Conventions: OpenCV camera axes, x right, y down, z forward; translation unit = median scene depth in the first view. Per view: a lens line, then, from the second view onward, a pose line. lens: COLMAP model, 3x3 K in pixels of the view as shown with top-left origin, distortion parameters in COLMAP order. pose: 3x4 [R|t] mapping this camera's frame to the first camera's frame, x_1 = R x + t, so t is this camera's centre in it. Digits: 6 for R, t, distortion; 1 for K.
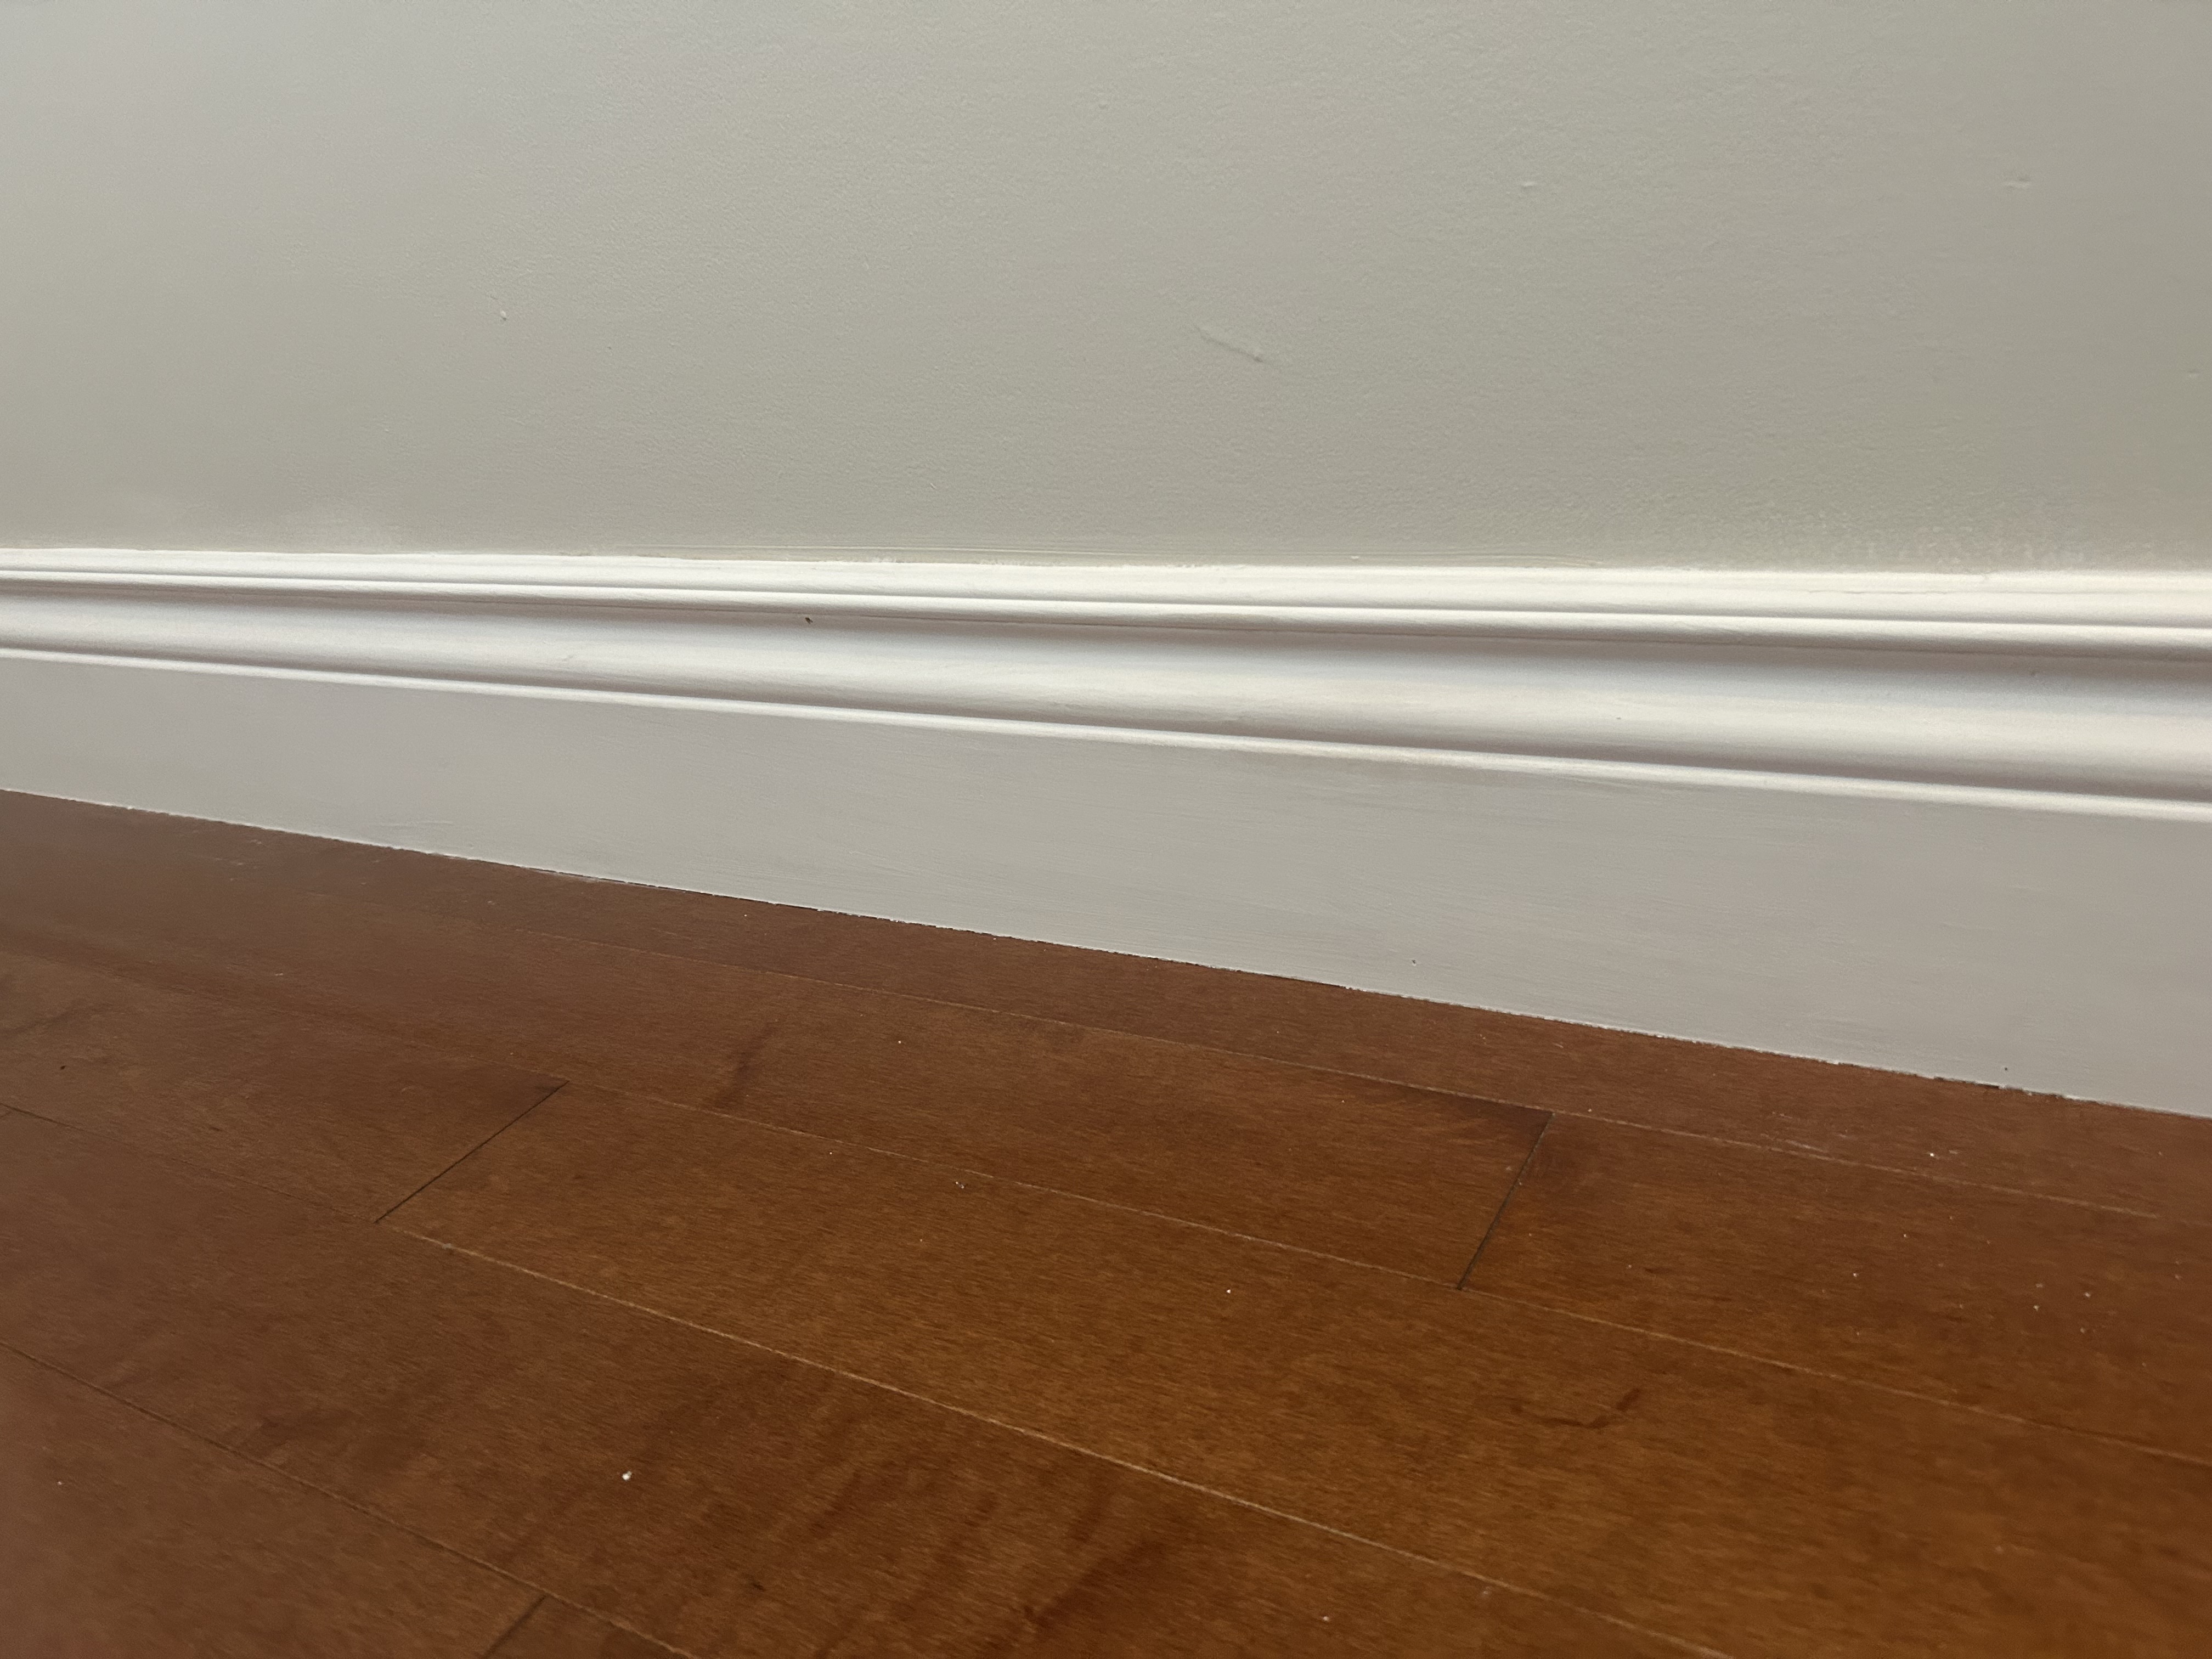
lens RADIAL K [[1764.9, 0, 1103.0], [0, 1764.9, 821.4], [0, 0, 1]] dist [0.007139, -0.009562]
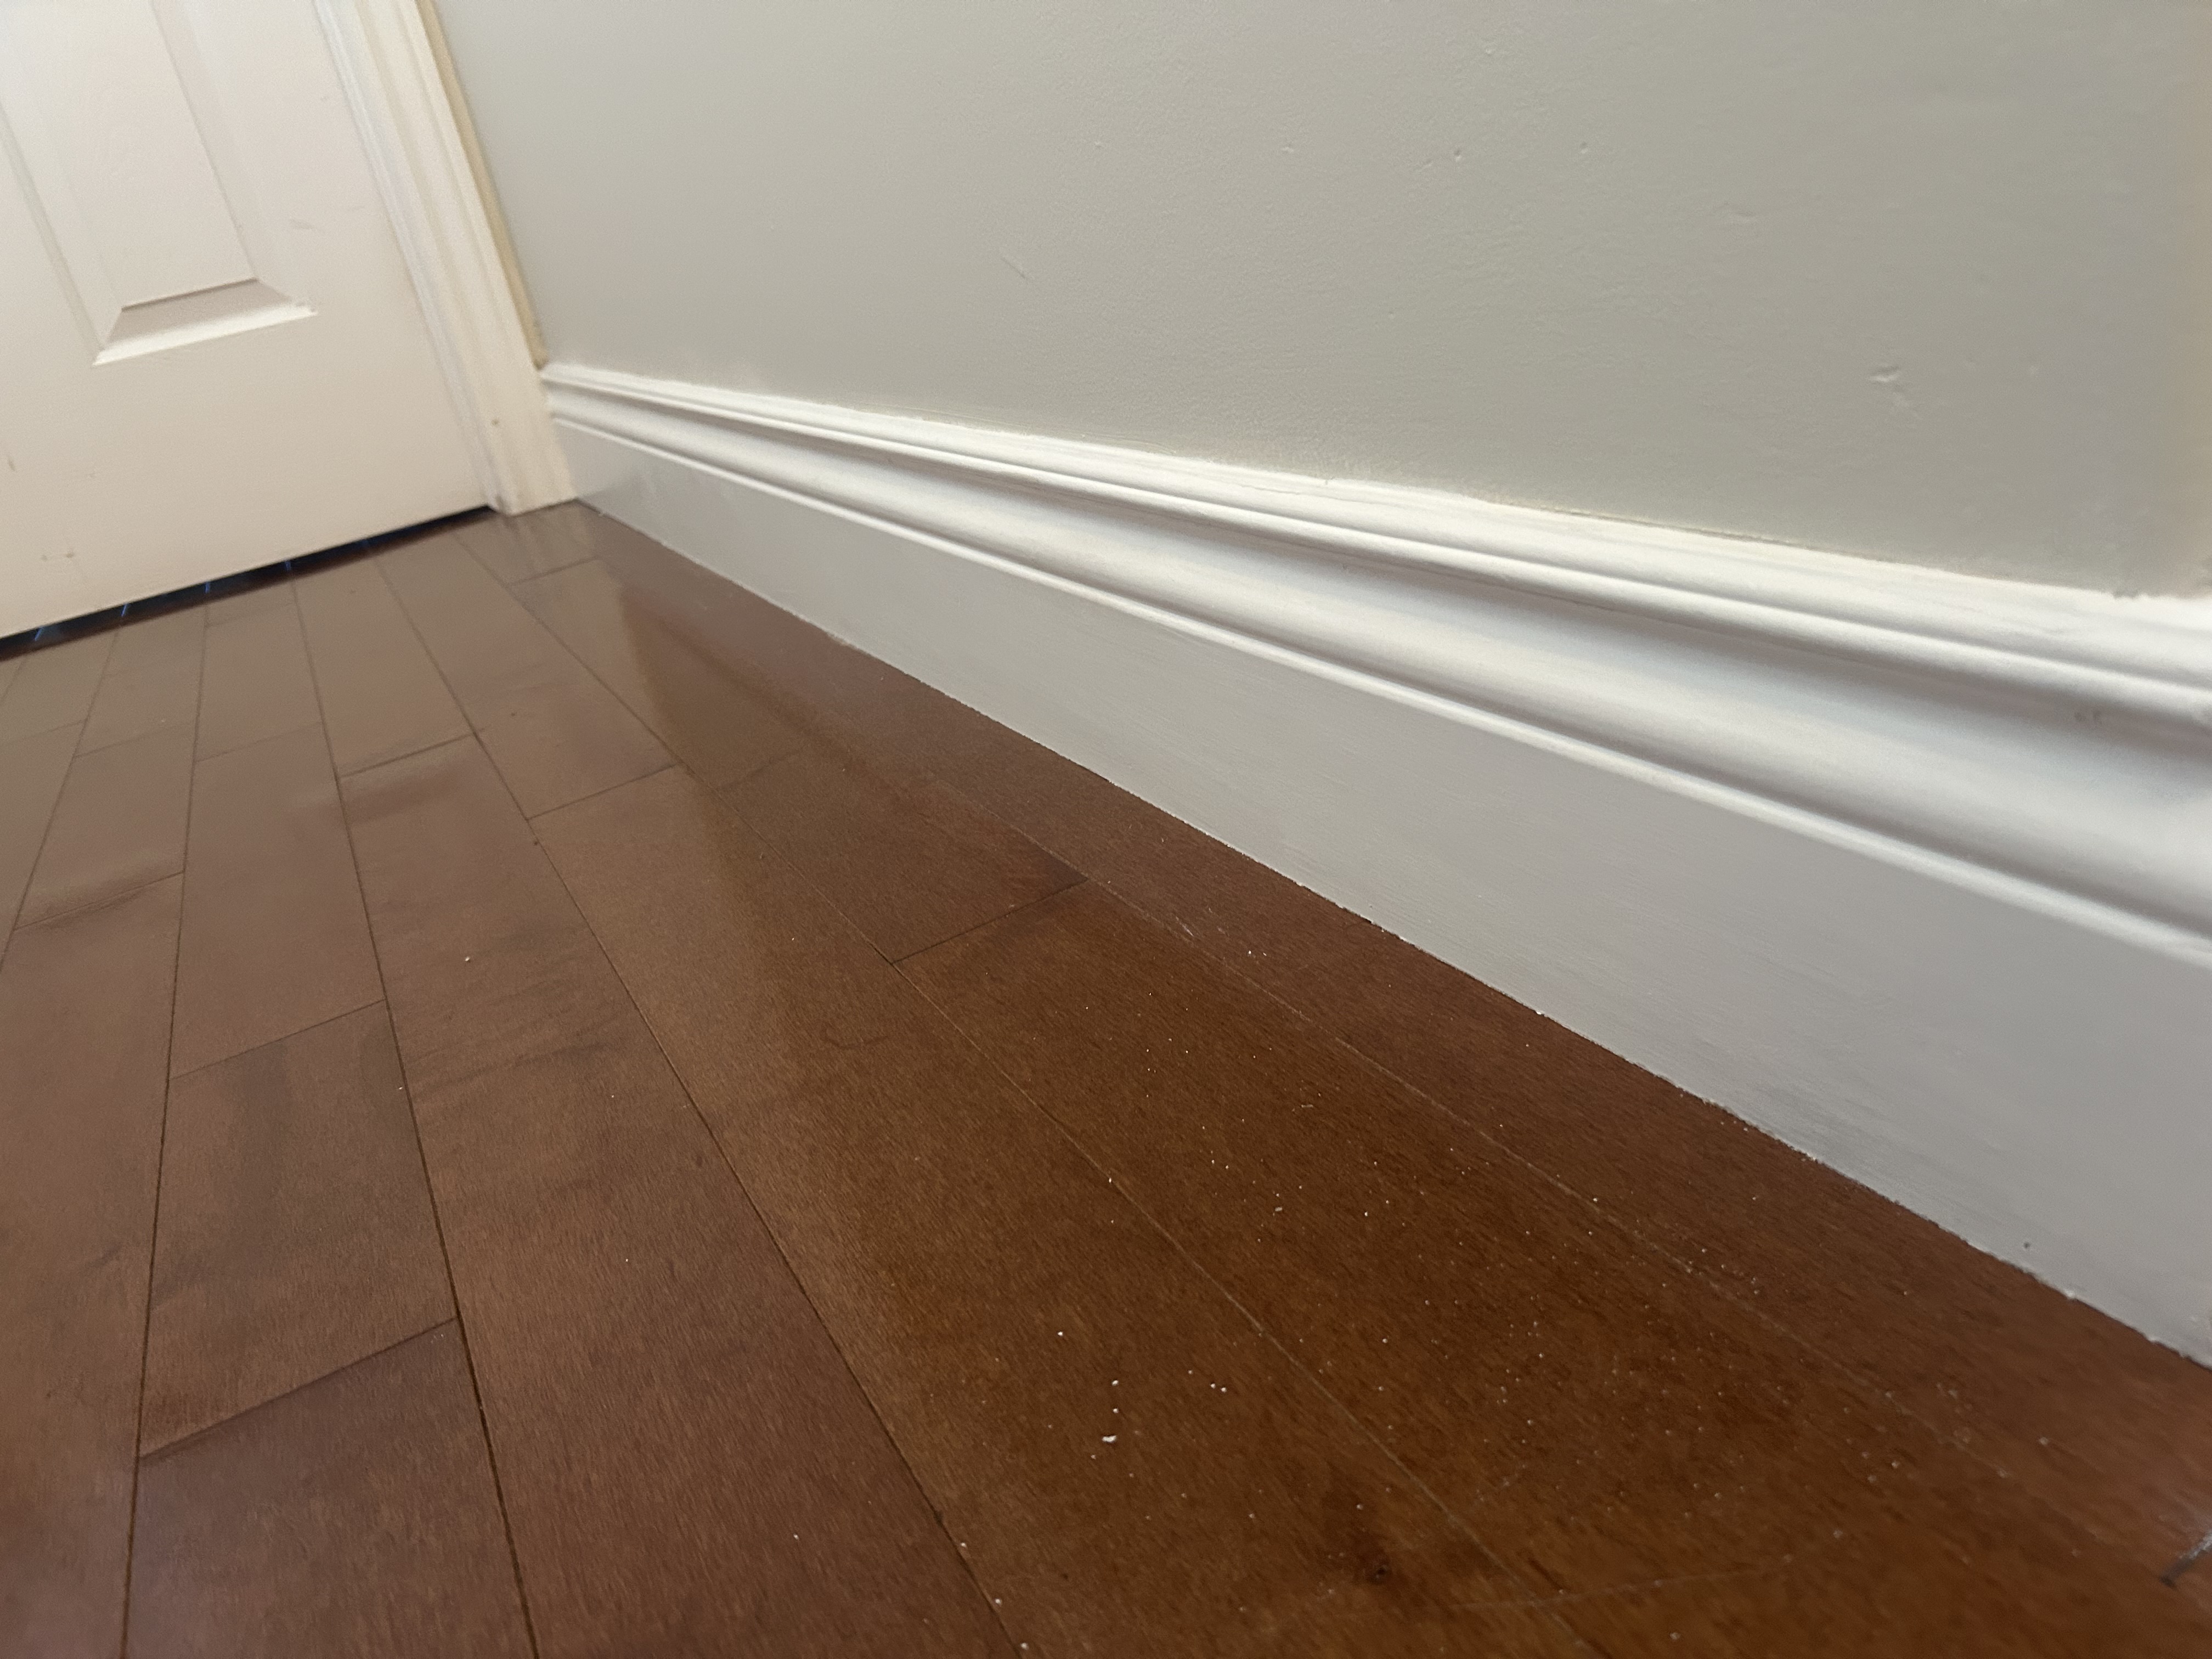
lens RADIAL K [[1764.9, 0, 1119.9], [0, 1764.9, 832.3], [0, 0, 1]] dist [0.007139, -0.009562]
pose [[0.836654, 0.174724, -0.519116, 1.106363], [-0.127665, 0.983859, 0.125391, -0.040130], [0.532646, -0.038636, 0.845456, -0.091526]]
